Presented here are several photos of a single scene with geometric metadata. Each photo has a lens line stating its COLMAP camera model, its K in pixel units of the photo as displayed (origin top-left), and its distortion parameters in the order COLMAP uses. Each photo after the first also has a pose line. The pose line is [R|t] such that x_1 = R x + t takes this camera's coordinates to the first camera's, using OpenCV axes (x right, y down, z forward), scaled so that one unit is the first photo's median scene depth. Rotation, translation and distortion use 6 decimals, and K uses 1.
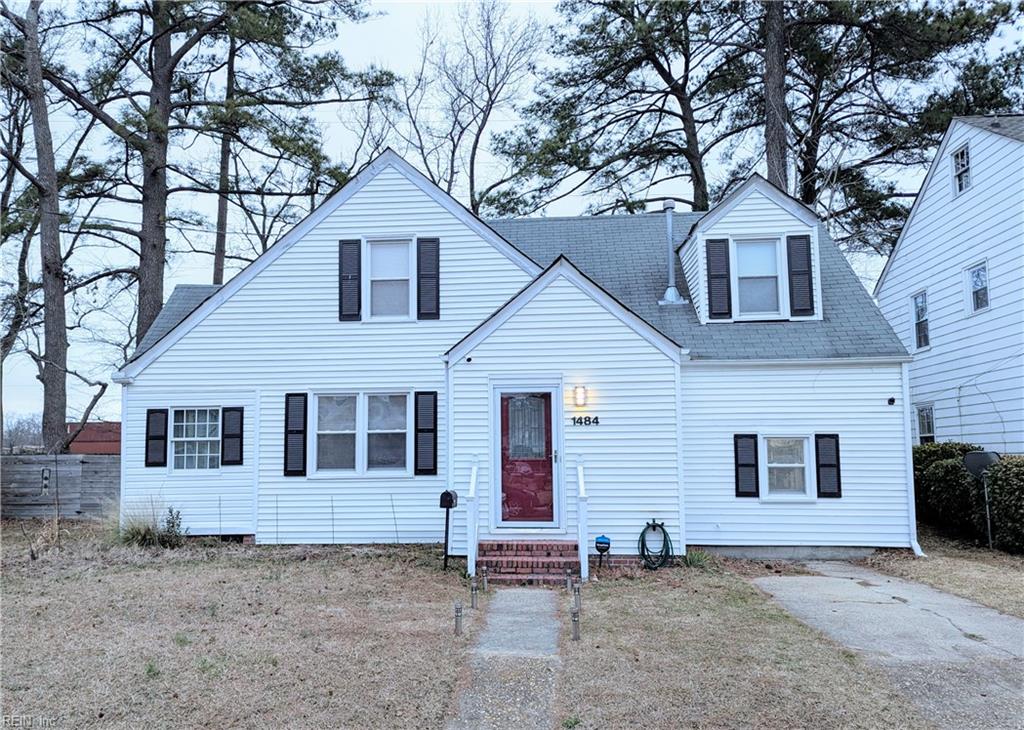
lens RADIAL K [[795.5, 0, 477.3], [0, 795.5, 367.9], [0, 0, 1]] dist [0.034774, 0.000302]
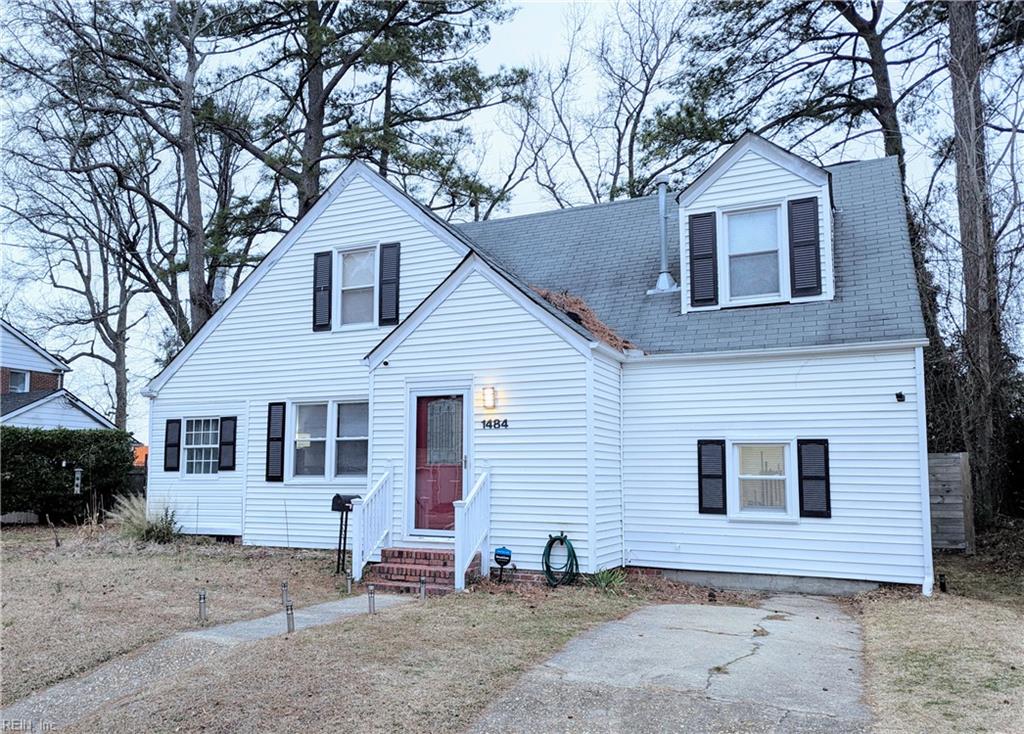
lens RADIAL K [[860.6, 0, 426.8], [0, 860.6, 369.5], [0, 0, 1]] dist [0.031713, -0.003482]
pose [[0.919337, -0.034594, -0.391947, 0.419080], [0.026210, 0.999299, -0.026724, 0.024988], [0.392597, 0.014295, 0.919599, 0.036538]]
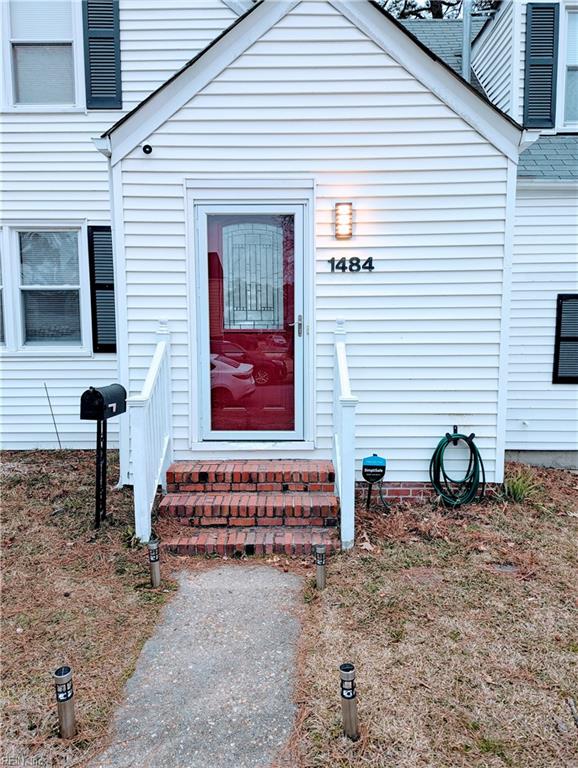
lens RADIAL K [[536.8, 0, 289.0], [0, 536.8, 384.0], [0, 0, 1]] dist [0.072748, -0.052439]
pose [[0.996996, -0.003427, 0.077383, 0.053561], [-0.012595, 0.978554, 0.205603, 0.065022], [-0.076428, -0.205960, 0.975571, 0.542833]]
